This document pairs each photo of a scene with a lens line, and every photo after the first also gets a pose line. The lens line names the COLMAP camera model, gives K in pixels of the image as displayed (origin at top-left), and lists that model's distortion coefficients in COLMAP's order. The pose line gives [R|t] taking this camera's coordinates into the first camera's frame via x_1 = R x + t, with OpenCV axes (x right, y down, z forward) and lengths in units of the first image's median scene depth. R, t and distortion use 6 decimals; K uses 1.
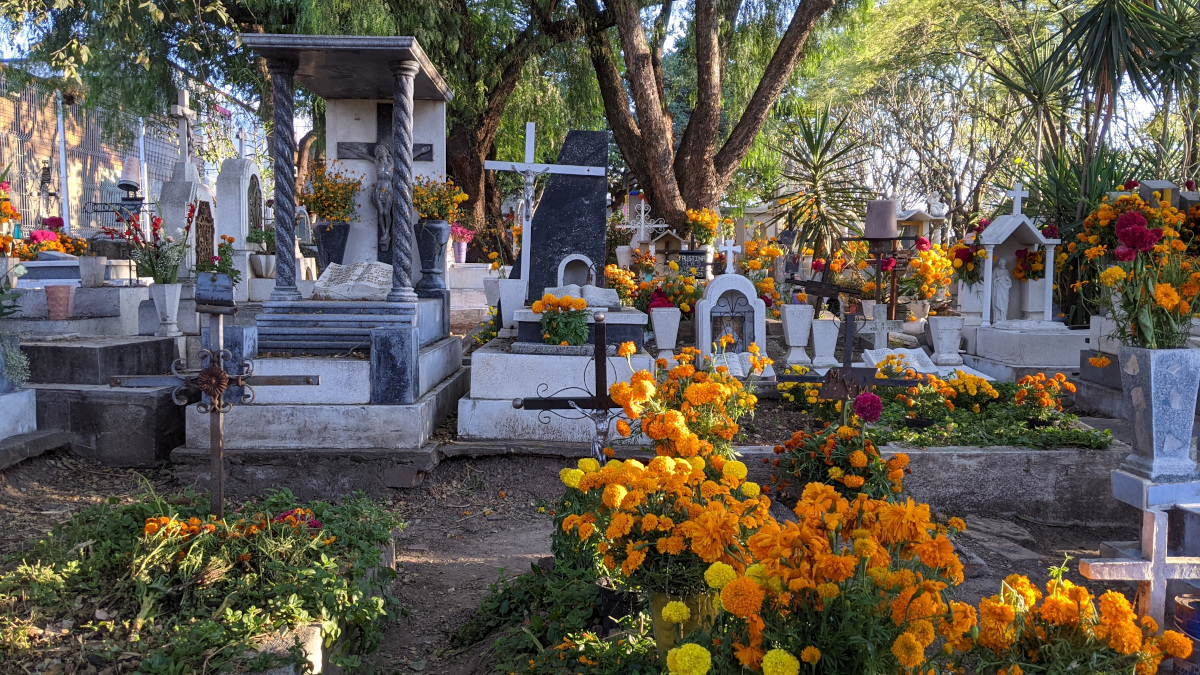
lens RADIAL K [[937.2, 0, 595.9], [0, 937.2, 328.0], [0, 0, 1]] dist [0.030162, -0.041407]
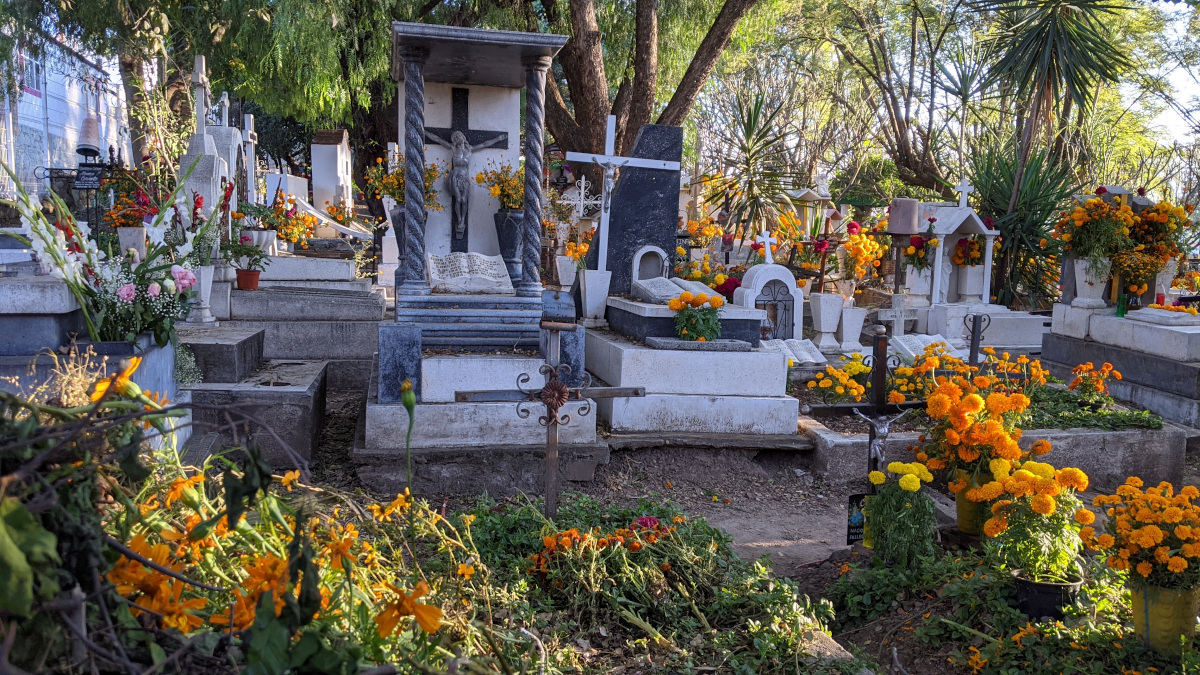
lens RADIAL K [[937.2, 0, 599.2], [0, 937.2, 338.4], [0, 0, 1]] dist [0.030162, -0.041407]
pose [[0.980110, -0.002092, 0.198442, -0.283790], [-0.008296, 0.998638, 0.051502, -0.029772], [-0.198280, -0.052123, 0.978758, -0.006812]]
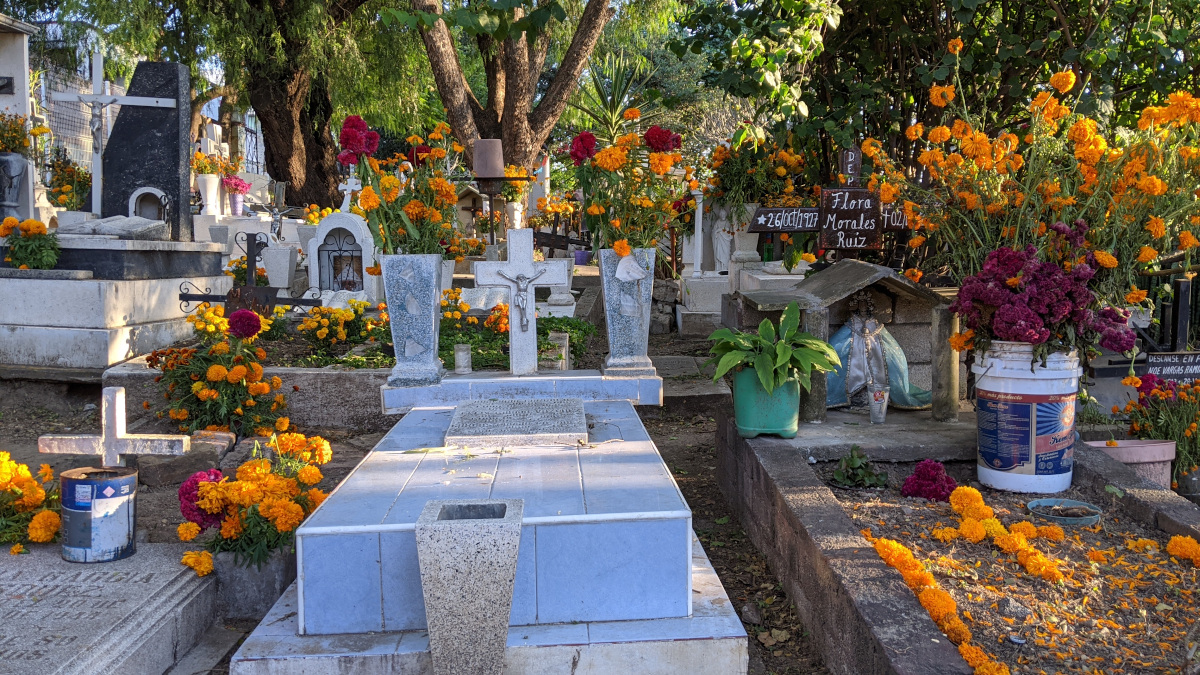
lens RADIAL K [[937.2, 0, 601.5], [0, 937.2, 344.5], [0, 0, 1]] dist [0.030162, -0.041407]
pose [[0.999974, 0.005576, 0.004606, 0.456914], [-0.005770, 0.999047, 0.043259, 0.041485], [-0.004360, -0.043284, 0.999053, -0.005514]]
